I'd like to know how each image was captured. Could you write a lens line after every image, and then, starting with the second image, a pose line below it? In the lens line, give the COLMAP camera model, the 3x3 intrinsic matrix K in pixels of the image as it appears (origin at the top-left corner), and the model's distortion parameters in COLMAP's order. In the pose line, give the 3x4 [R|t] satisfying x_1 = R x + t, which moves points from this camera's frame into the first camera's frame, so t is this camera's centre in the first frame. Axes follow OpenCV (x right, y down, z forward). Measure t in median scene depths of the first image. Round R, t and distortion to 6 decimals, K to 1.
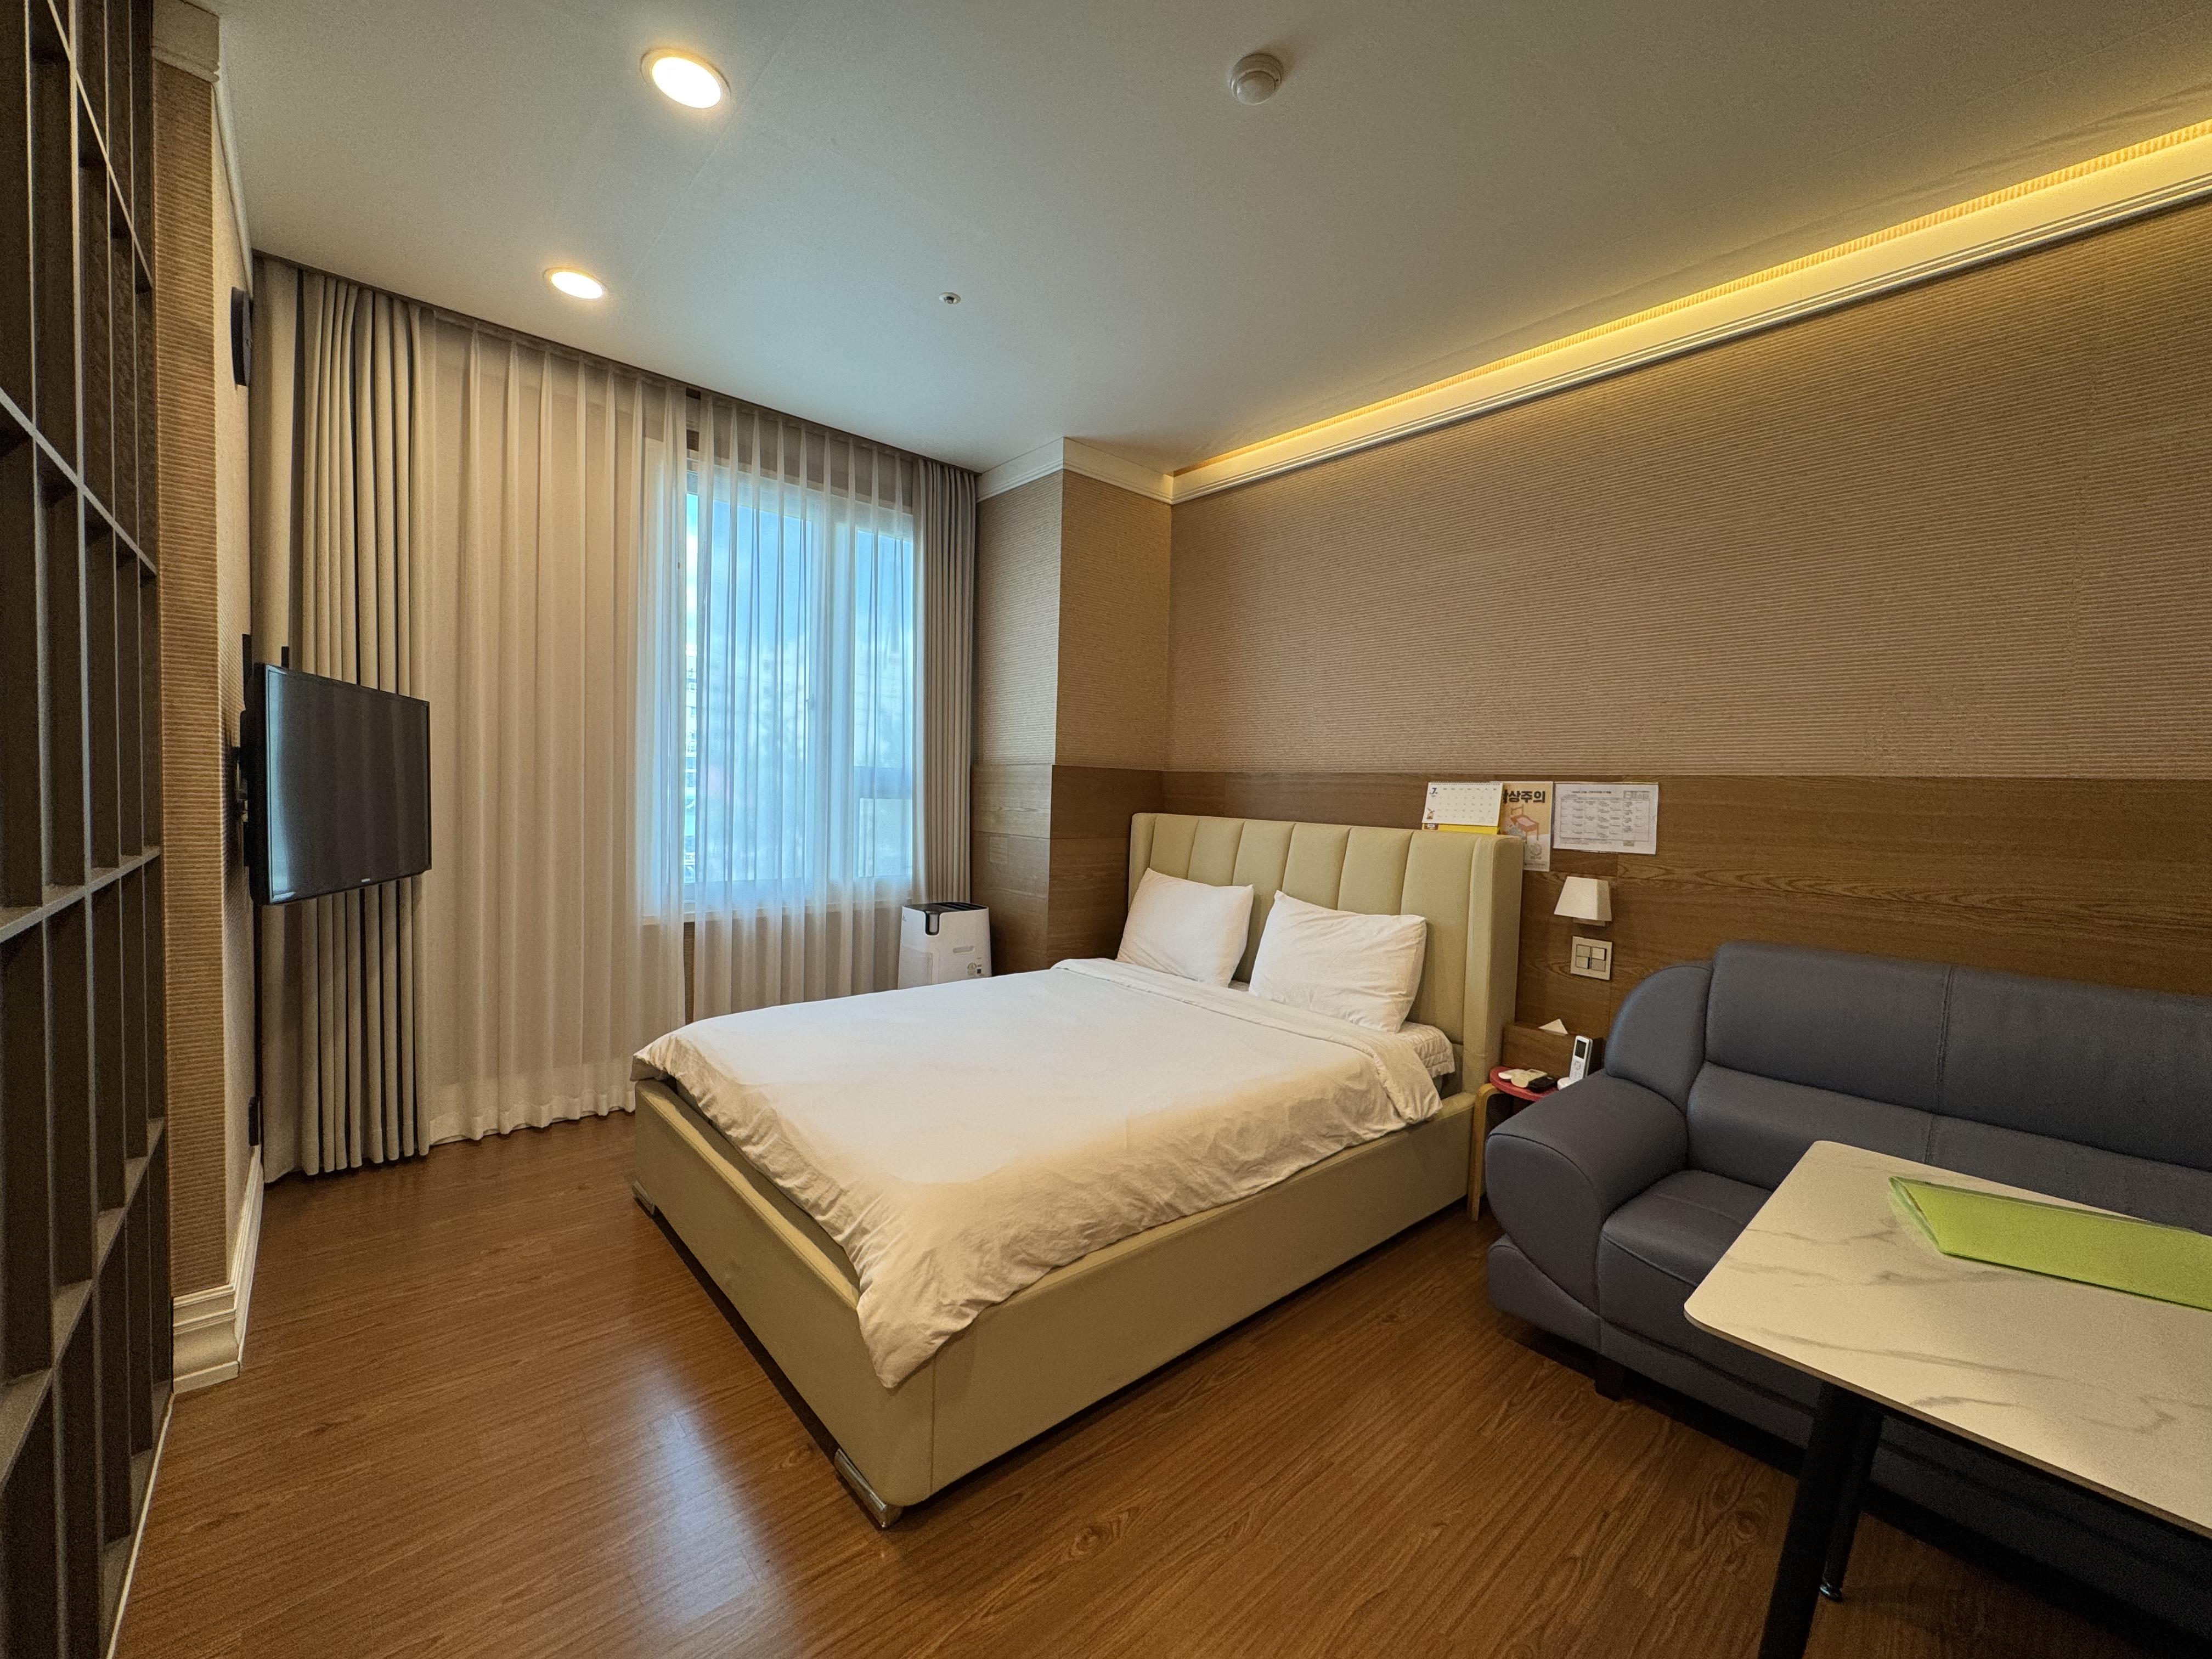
lens RADIAL K [[880.3, 0, 1110.0], [0, 880.3, 823.8], [0, 0, 1]] dist [-0.008150, 0.000130]
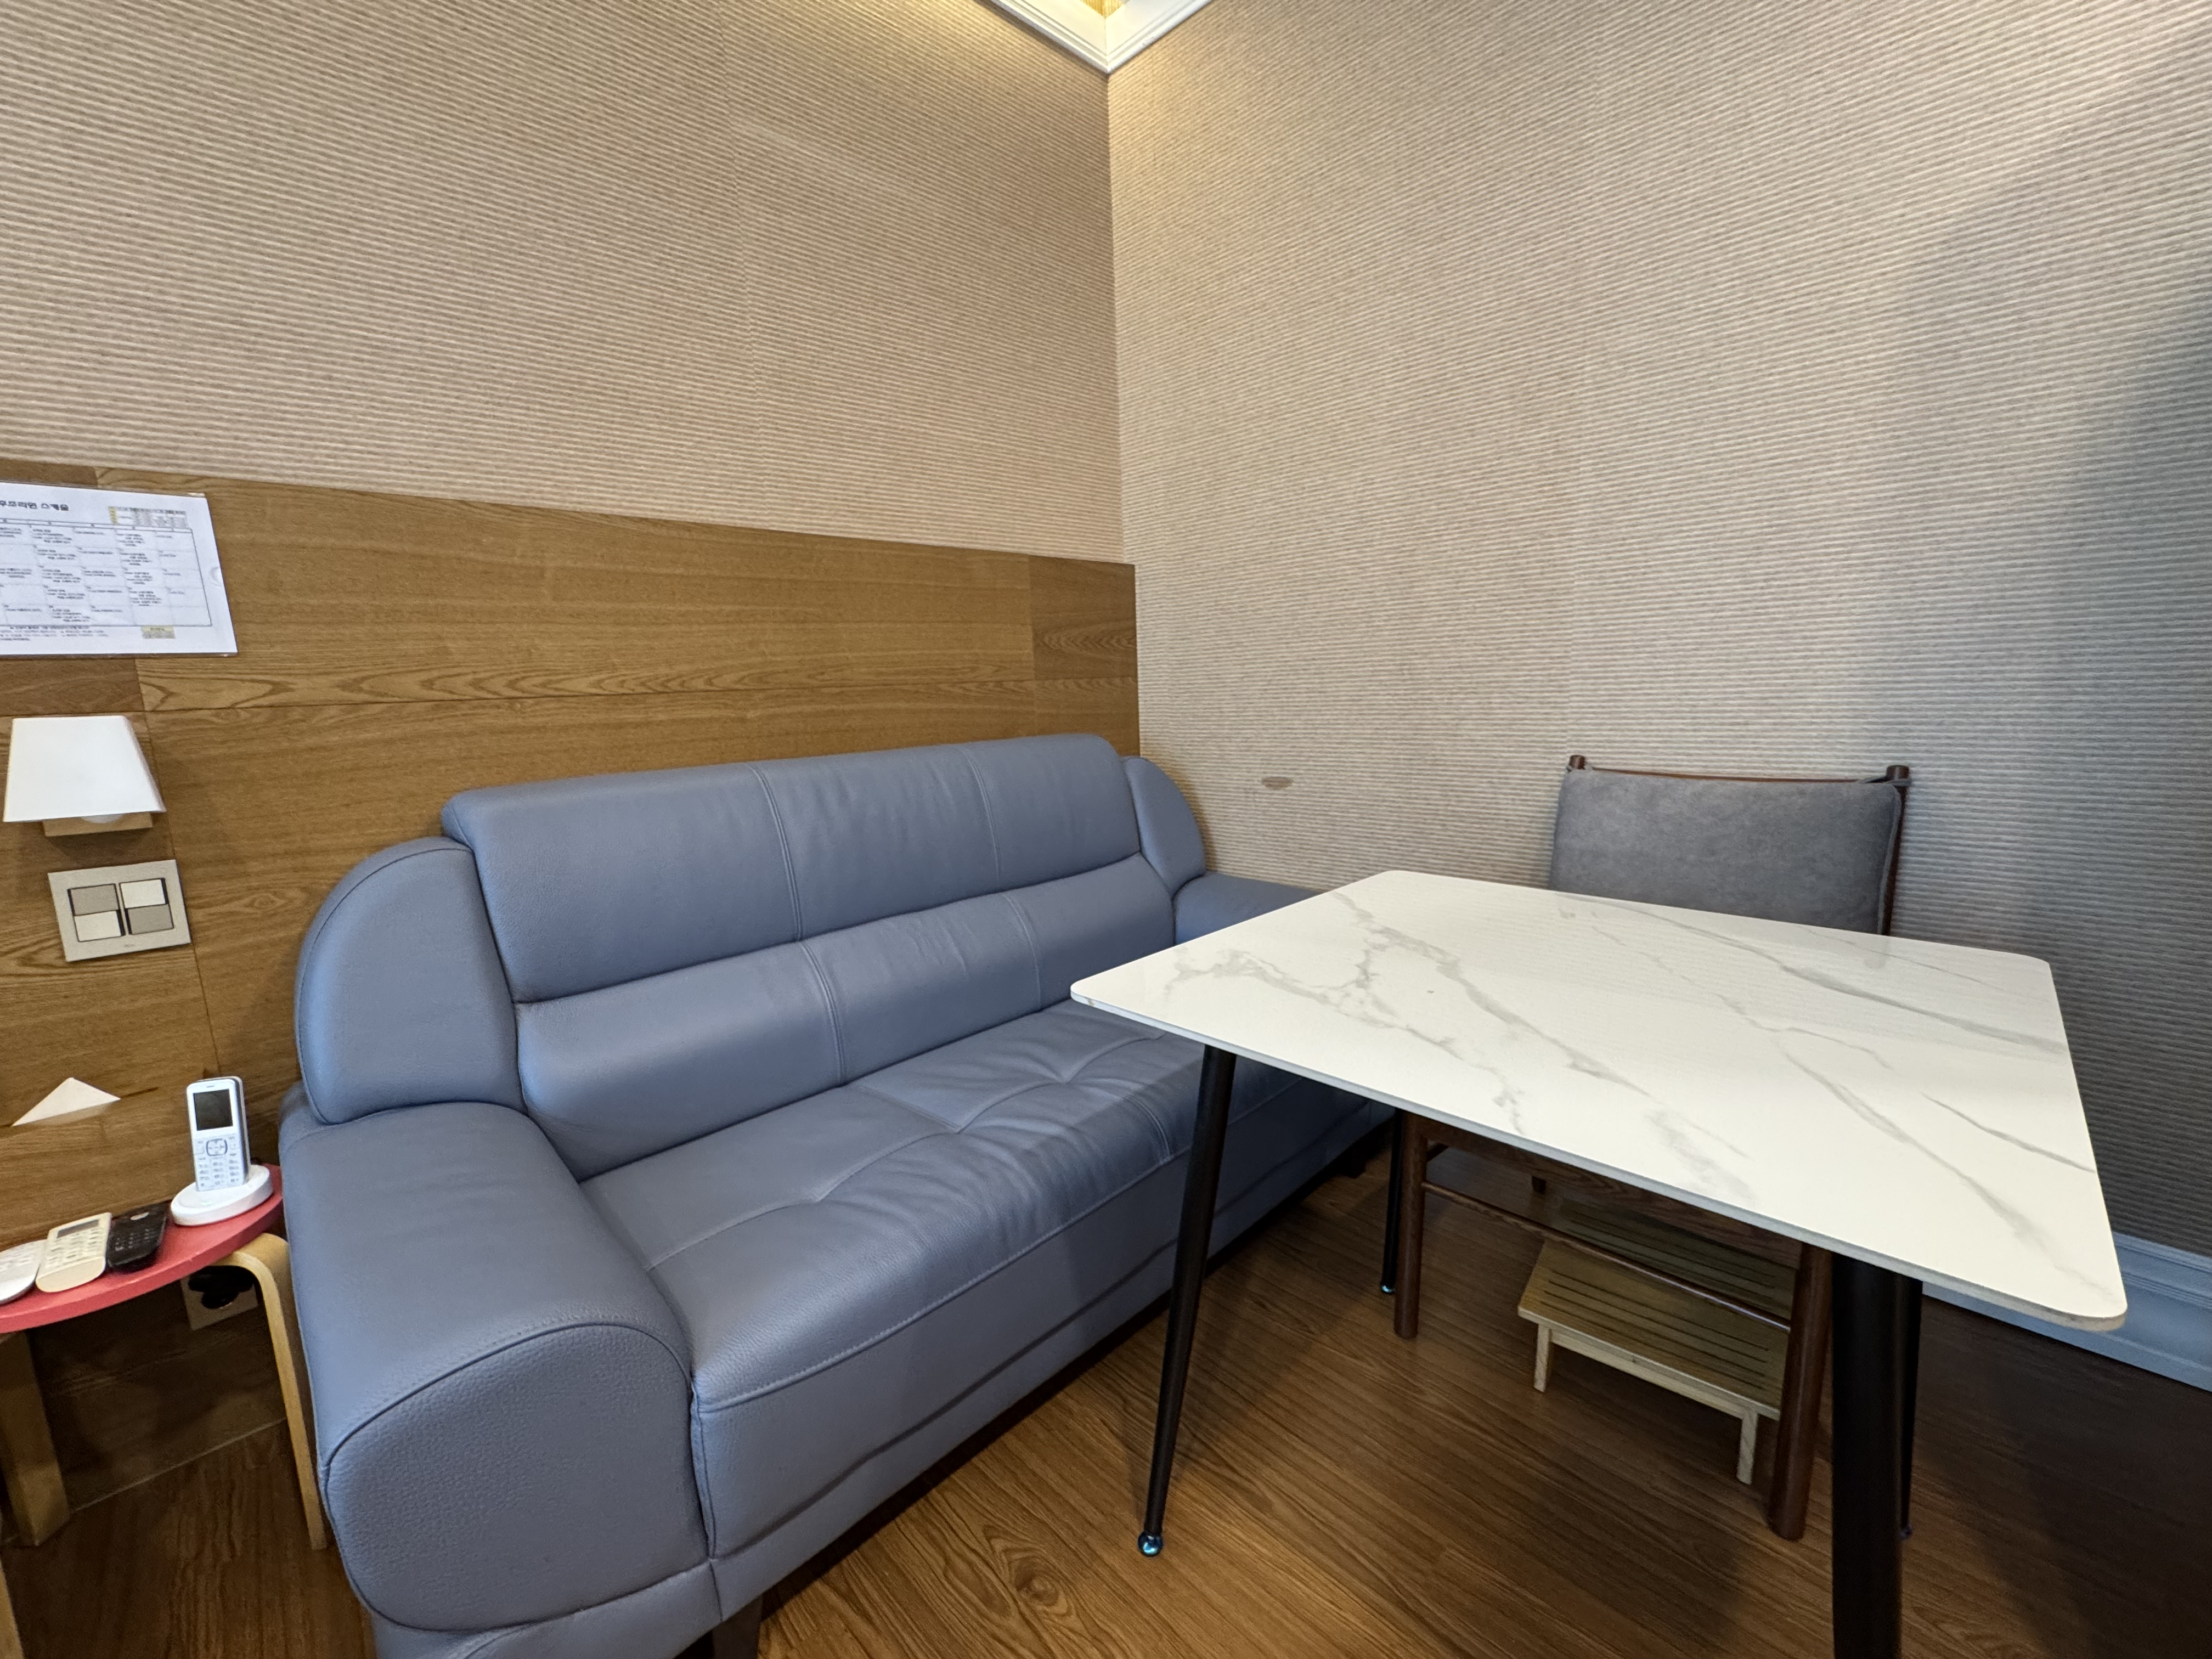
lens RADIAL K [[880.3, 0, 1106.5], [0, 880.3, 826.0], [0, 0, 1]] dist [-0.008150, 0.000130]
pose [[-0.063599, -0.191641, 0.979402, 0.119684], [0.074968, 0.977699, 0.196176, 0.071732], [-0.995156, 0.085900, -0.047813, 0.589332]]
